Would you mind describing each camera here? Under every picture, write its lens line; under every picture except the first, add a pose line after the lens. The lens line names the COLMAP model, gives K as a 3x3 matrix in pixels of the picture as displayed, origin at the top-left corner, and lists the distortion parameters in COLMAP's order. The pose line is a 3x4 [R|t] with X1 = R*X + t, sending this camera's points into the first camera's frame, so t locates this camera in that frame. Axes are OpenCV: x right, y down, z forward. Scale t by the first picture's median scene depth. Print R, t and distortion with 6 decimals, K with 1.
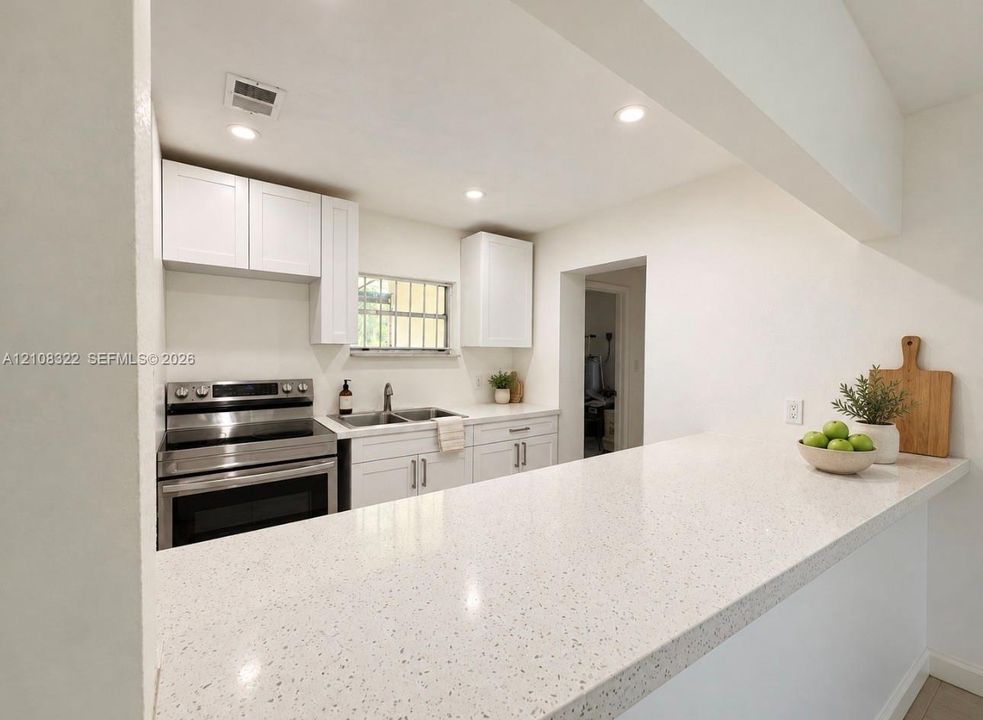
lens RADIAL K [[402.3, 0, 491.5], [0, 402.3, 360.0], [0, 0, 1]] dist [0.000276, 0.000091]
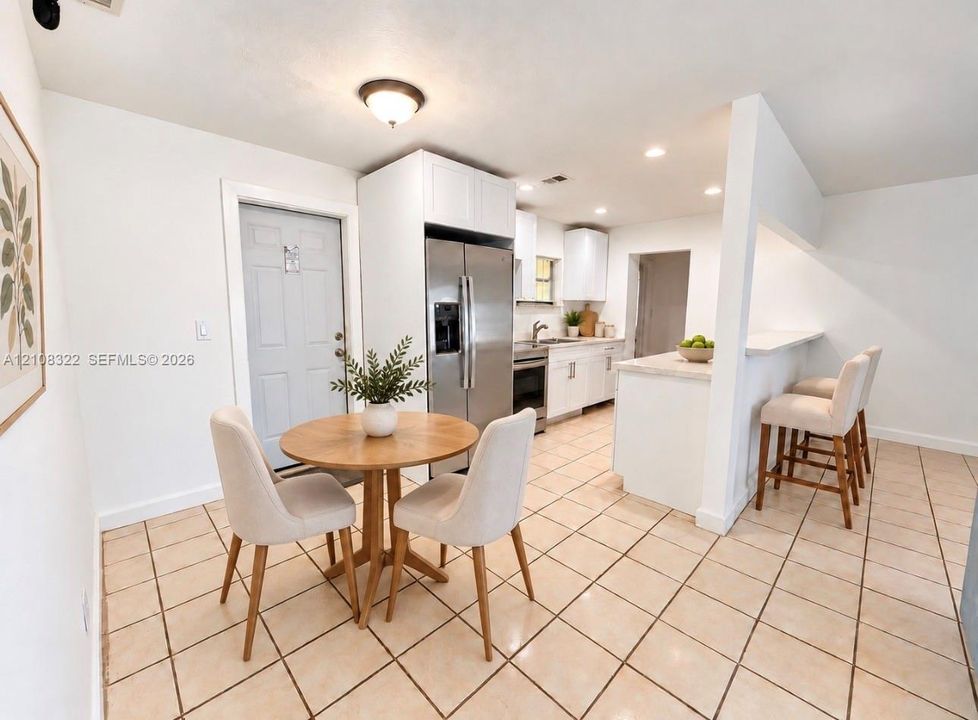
lens RADIAL K [[400.2, 0, 489.0], [0, 400.2, 360.0], [0, 0, 1]] dist [0.000276, 0.000091]
pose [[0.989962, -0.019010, 0.140049, -0.589488], [0.002882, 0.993422, 0.114475, 0.018252], [-0.141304, -0.112922, 0.983505, -0.526598]]
